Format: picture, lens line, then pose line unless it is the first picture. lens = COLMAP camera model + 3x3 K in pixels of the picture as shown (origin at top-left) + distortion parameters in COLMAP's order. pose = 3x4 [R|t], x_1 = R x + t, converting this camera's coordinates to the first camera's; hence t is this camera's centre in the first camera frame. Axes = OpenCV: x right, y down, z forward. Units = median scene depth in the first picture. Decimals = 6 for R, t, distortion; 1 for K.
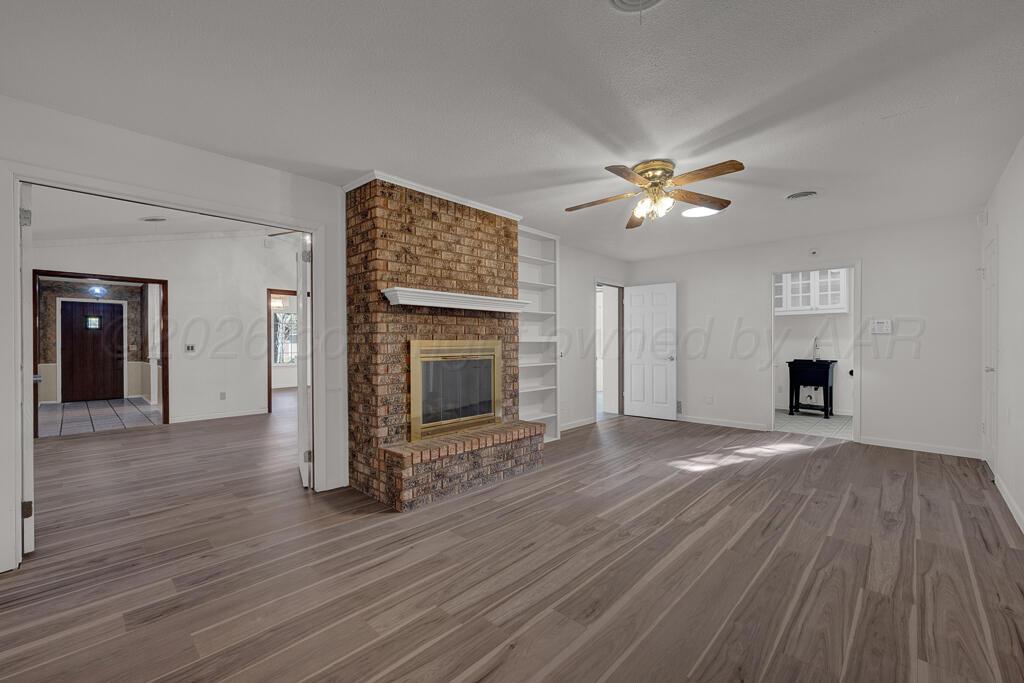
lens RADIAL K [[427.1, 0, 517.2], [0, 427.1, 344.4], [0, 0, 1]] dist [-0.003628, 0.000783]
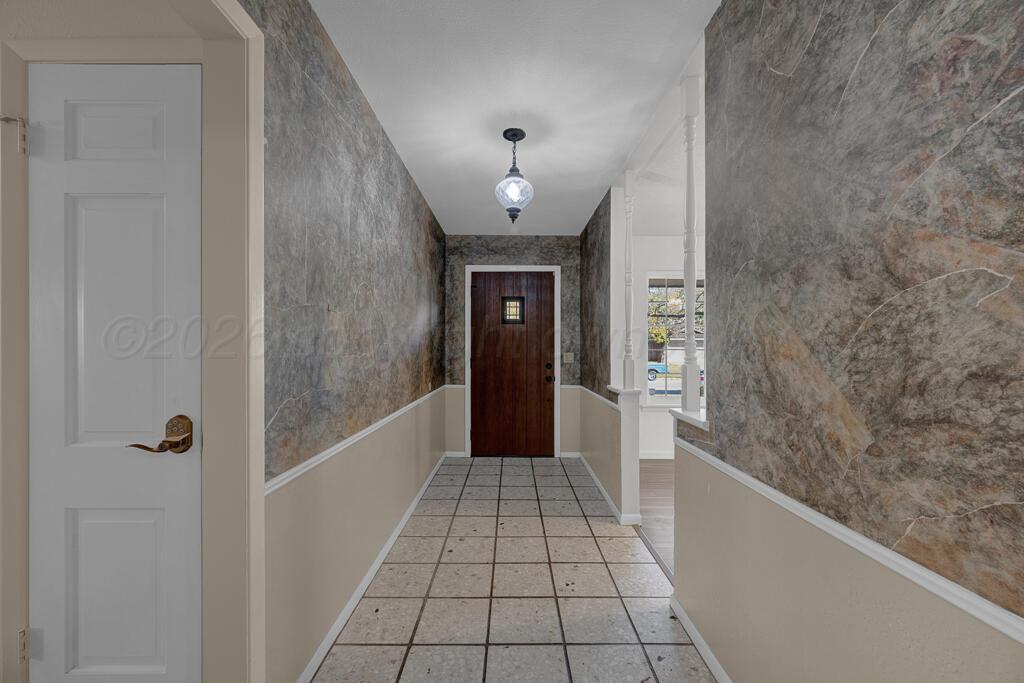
lens RADIAL K [[407.8, 0, 511.5], [0, 407.8, 347.5], [0, 0, 1]] dist [0.002706, -0.000075]
pose [[0.691845, 0.002385, -0.722042, -0.627709], [-0.005935, 0.999980, -0.002384, -0.003183], [0.722021, 0.005935, 0.691845, 0.646118]]
